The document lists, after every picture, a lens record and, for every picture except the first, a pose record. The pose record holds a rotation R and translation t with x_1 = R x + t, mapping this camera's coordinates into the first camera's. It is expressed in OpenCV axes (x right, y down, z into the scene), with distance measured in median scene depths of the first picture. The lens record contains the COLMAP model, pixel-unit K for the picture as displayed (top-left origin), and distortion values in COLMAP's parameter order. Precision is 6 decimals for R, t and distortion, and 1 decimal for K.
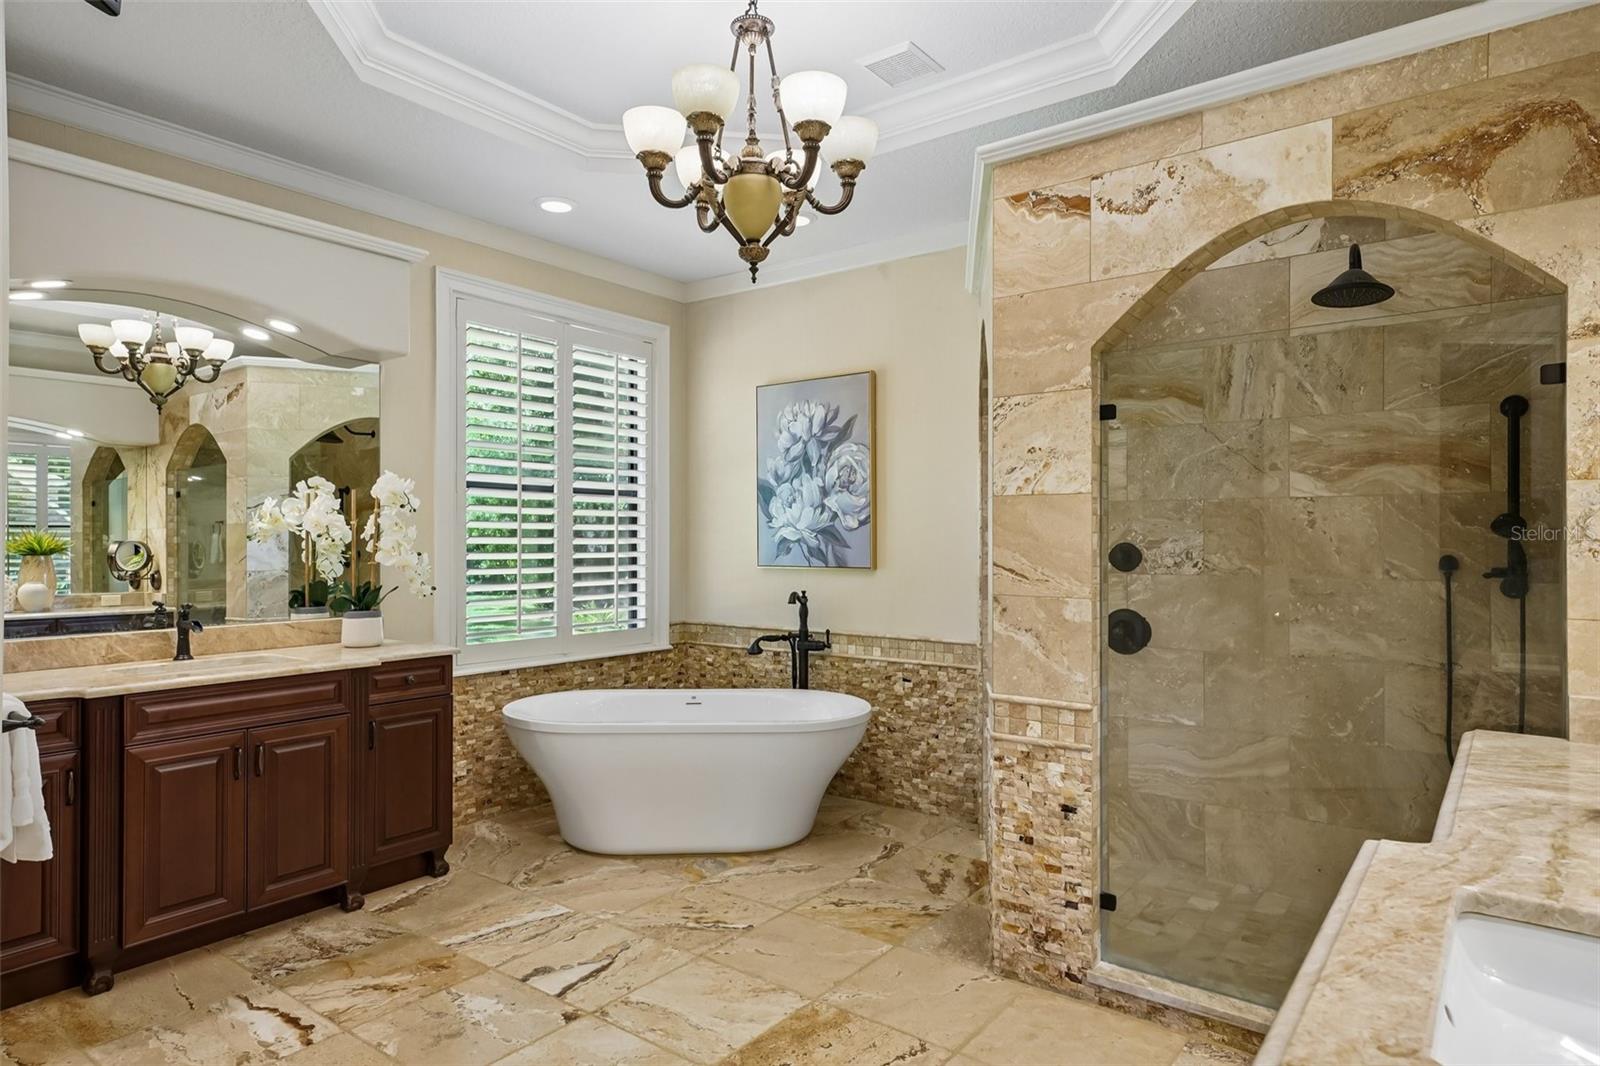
lens RADIAL K [[917.7, 0, 800.0], [0, 917.7, 533.0], [0, 0, 1]] dist [0.004906, 0.000928]
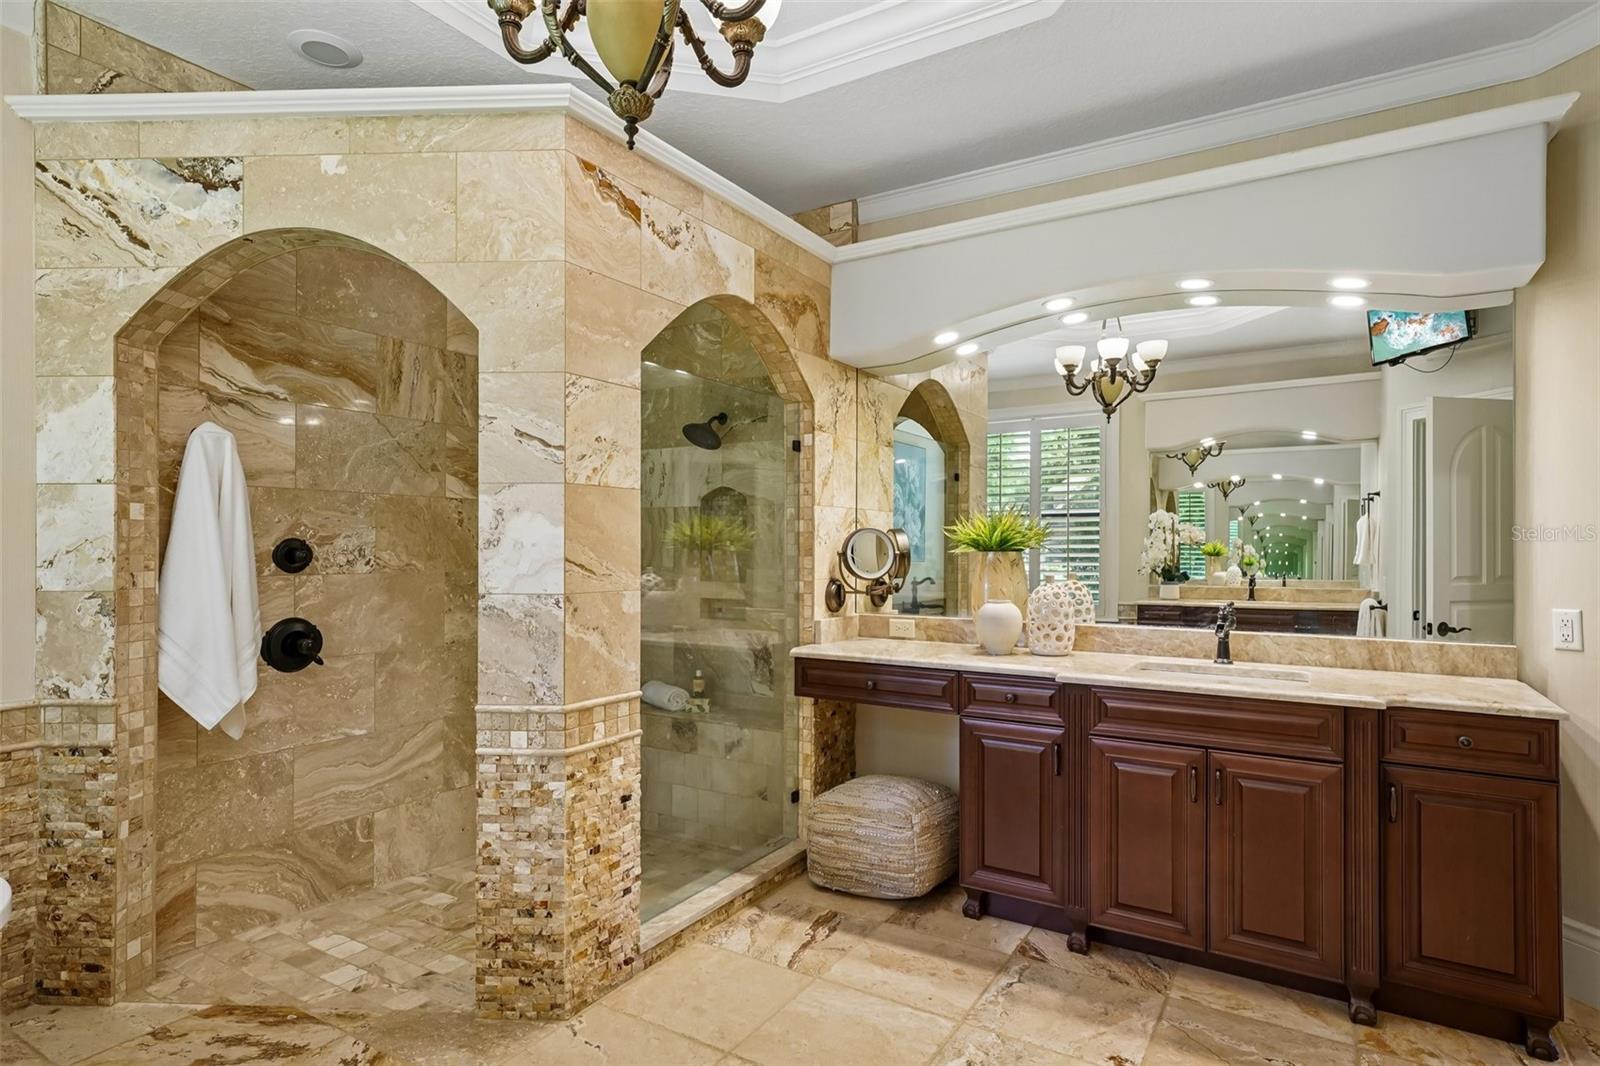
lens RADIAL K [[836.8, 0, 796.6], [0, 836.8, 538.9], [0, 0, 1]] dist [0.001081, 0.001280]
pose [[-0.080057, 0.007918, 0.996759, -0.486005], [-0.009302, 0.999919, -0.008690, 0.014739], [-0.996747, -0.009968, -0.079976, 0.666616]]
